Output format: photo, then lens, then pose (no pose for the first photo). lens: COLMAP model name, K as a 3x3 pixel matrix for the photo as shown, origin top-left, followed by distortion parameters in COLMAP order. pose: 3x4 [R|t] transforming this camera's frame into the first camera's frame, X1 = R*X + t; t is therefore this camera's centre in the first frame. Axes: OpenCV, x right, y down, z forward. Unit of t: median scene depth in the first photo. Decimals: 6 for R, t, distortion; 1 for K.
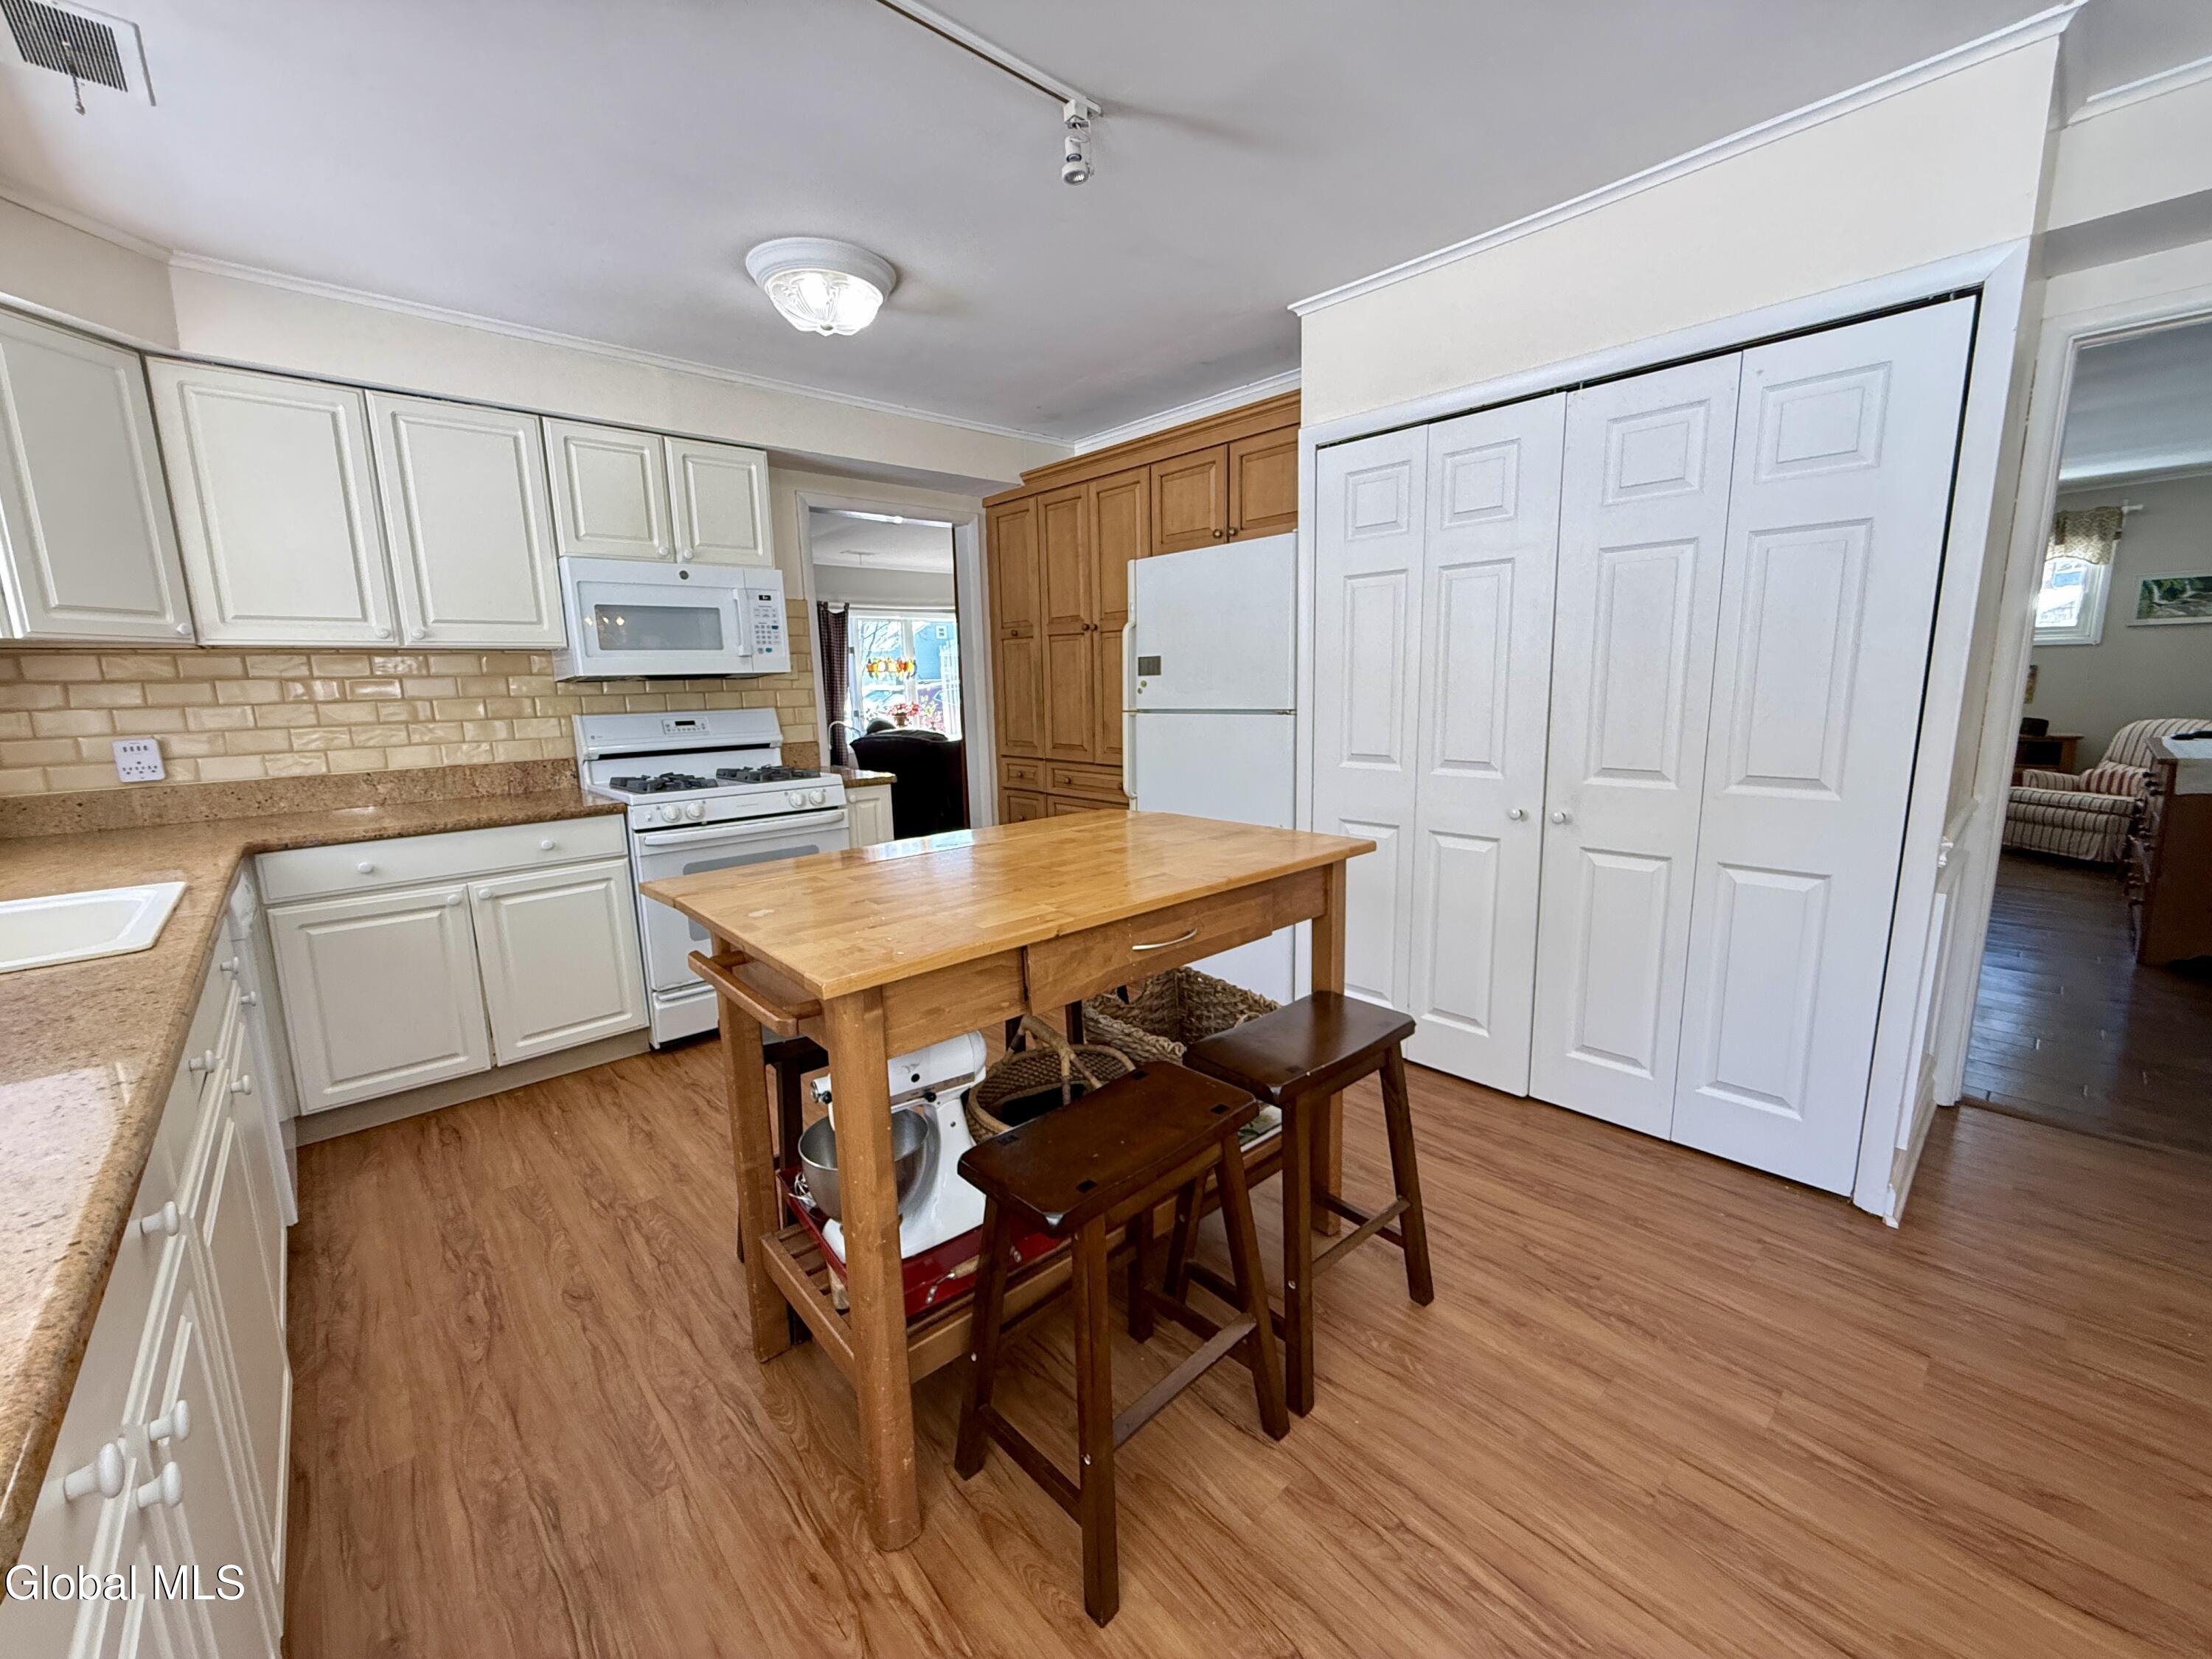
lens RADIAL K [[879.8, 0, 1101.4], [0, 879.8, 833.0], [0, 0, 1]] dist [-0.001575, 0.000674]
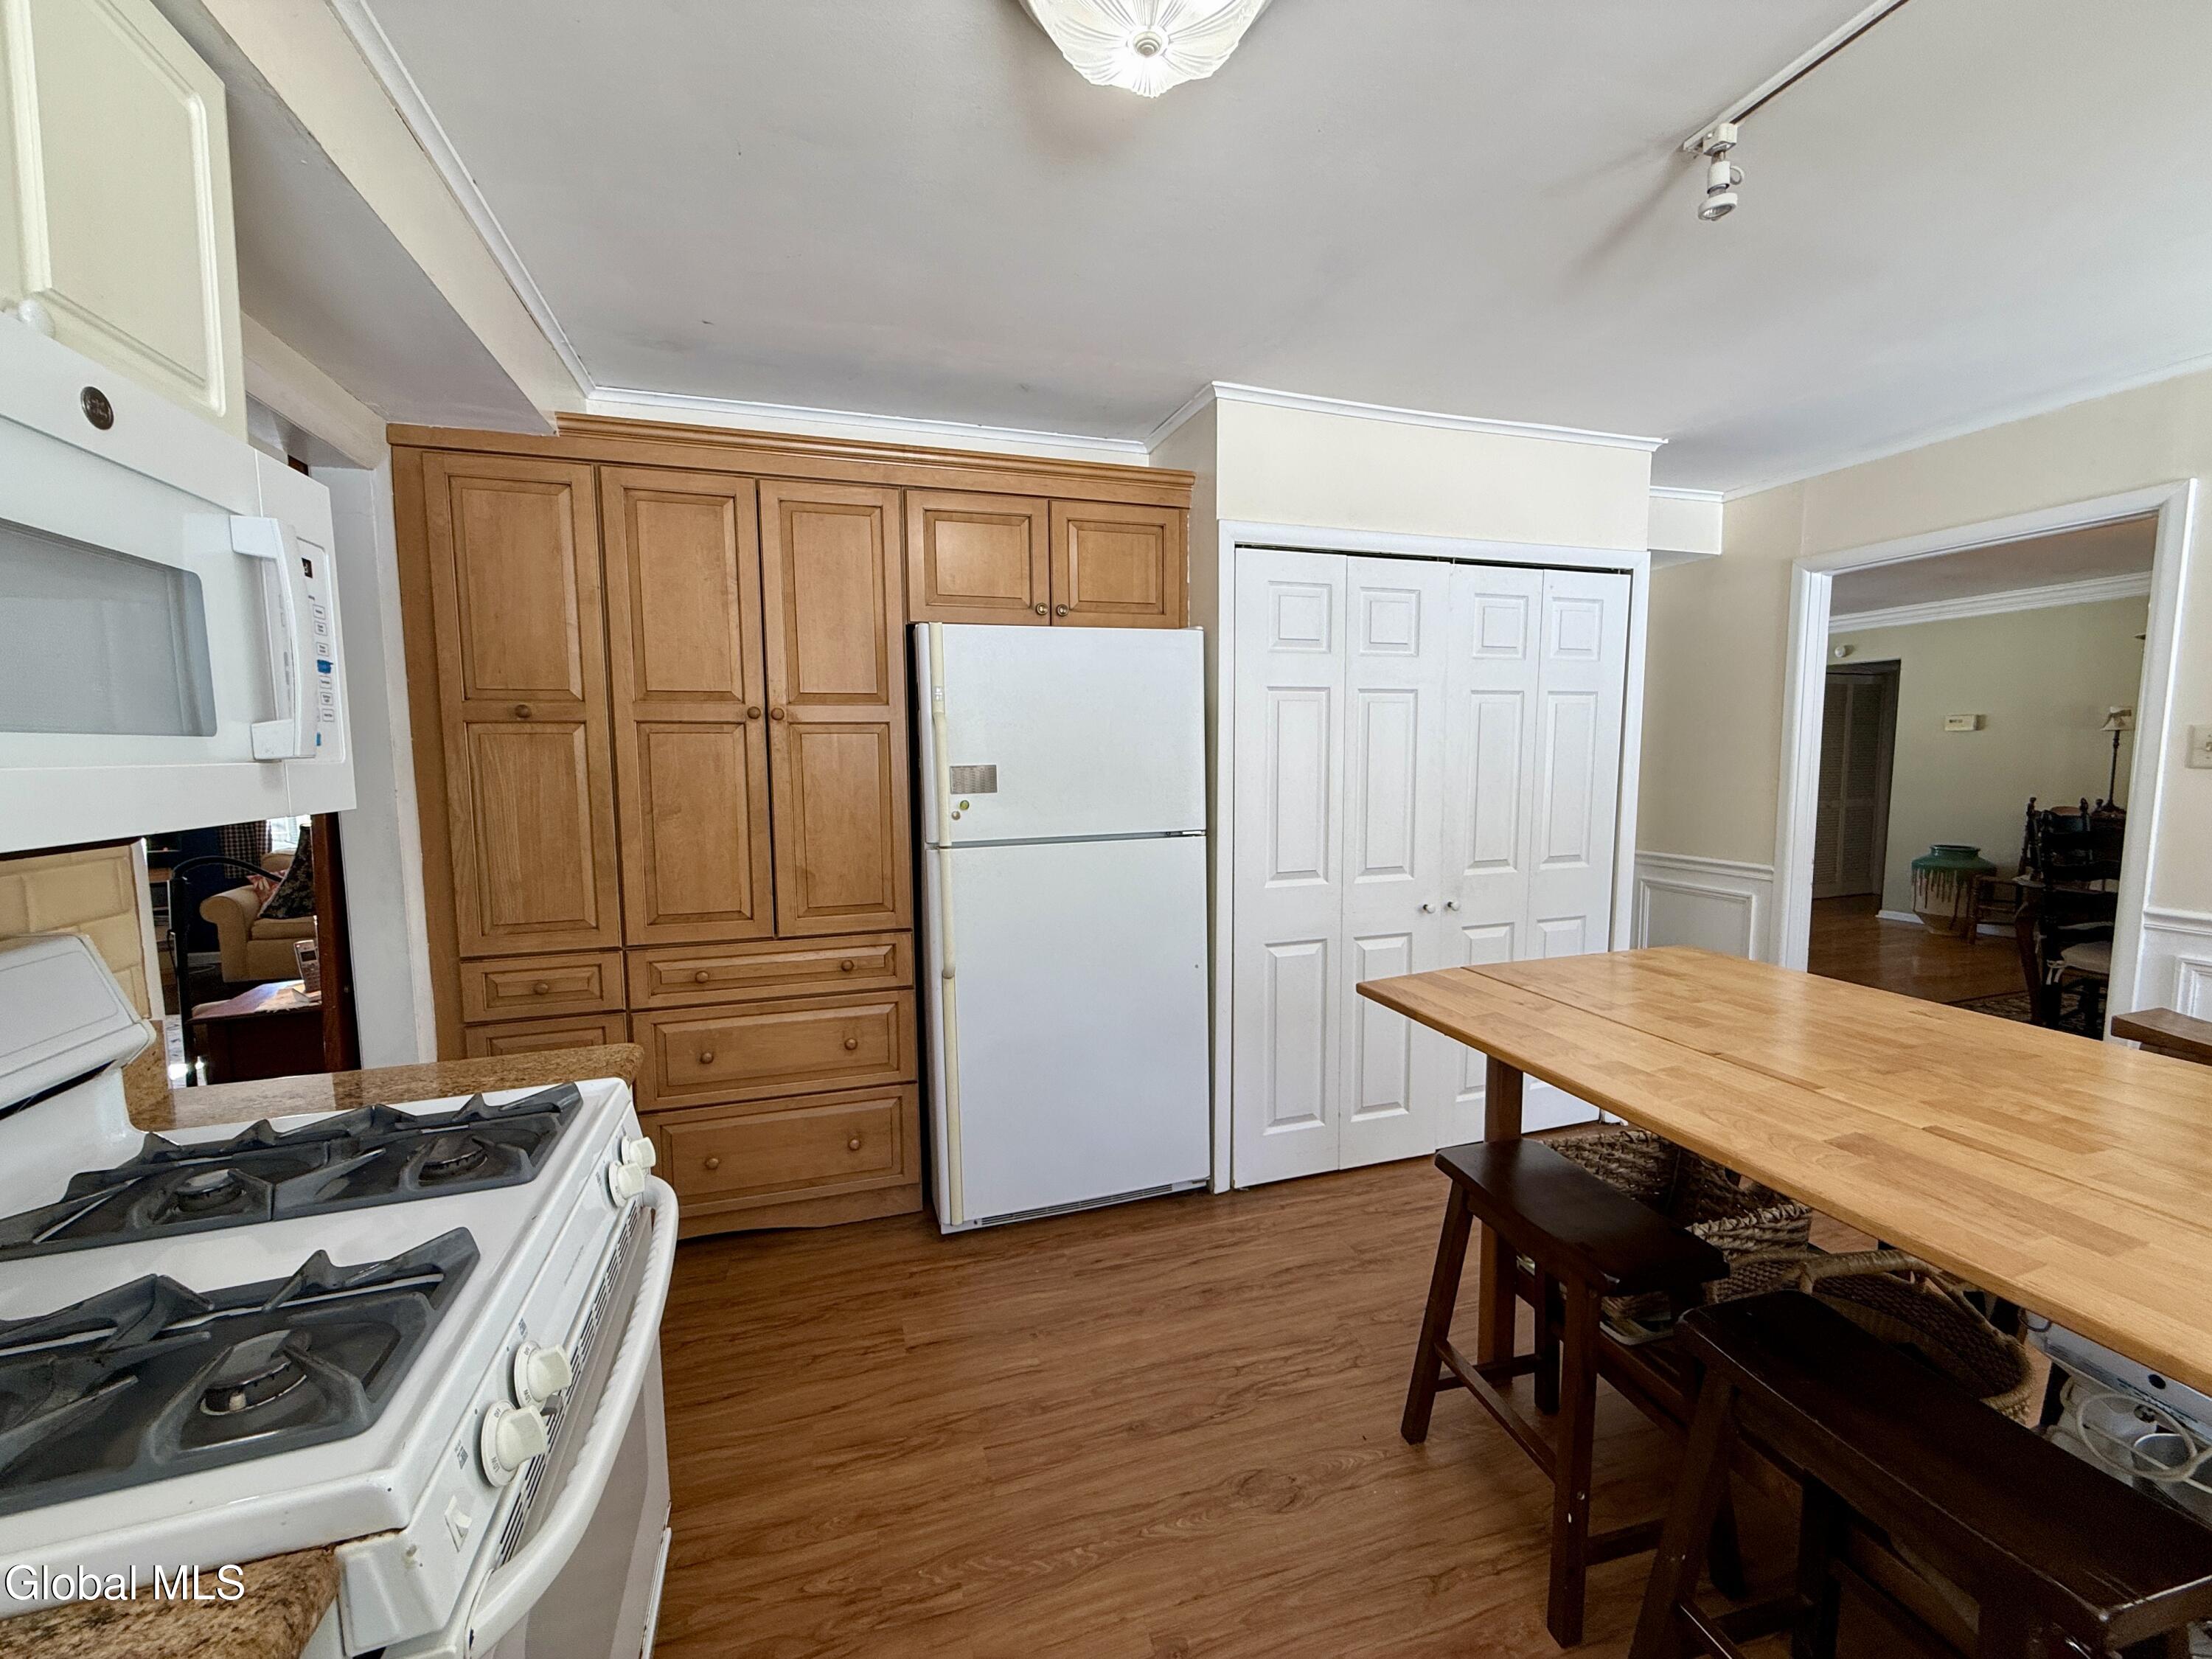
lens RADIAL K [[879.8, 0, 1101.5], [0, 879.8, 832.2], [0, 0, 1]] dist [-0.001575, 0.000674]
pose [[0.418337, -0.063385, 0.906078, -0.644408], [0.160235, 0.987067, -0.004930, -0.158796], [-0.894046, 0.147247, 0.423083, 0.765816]]
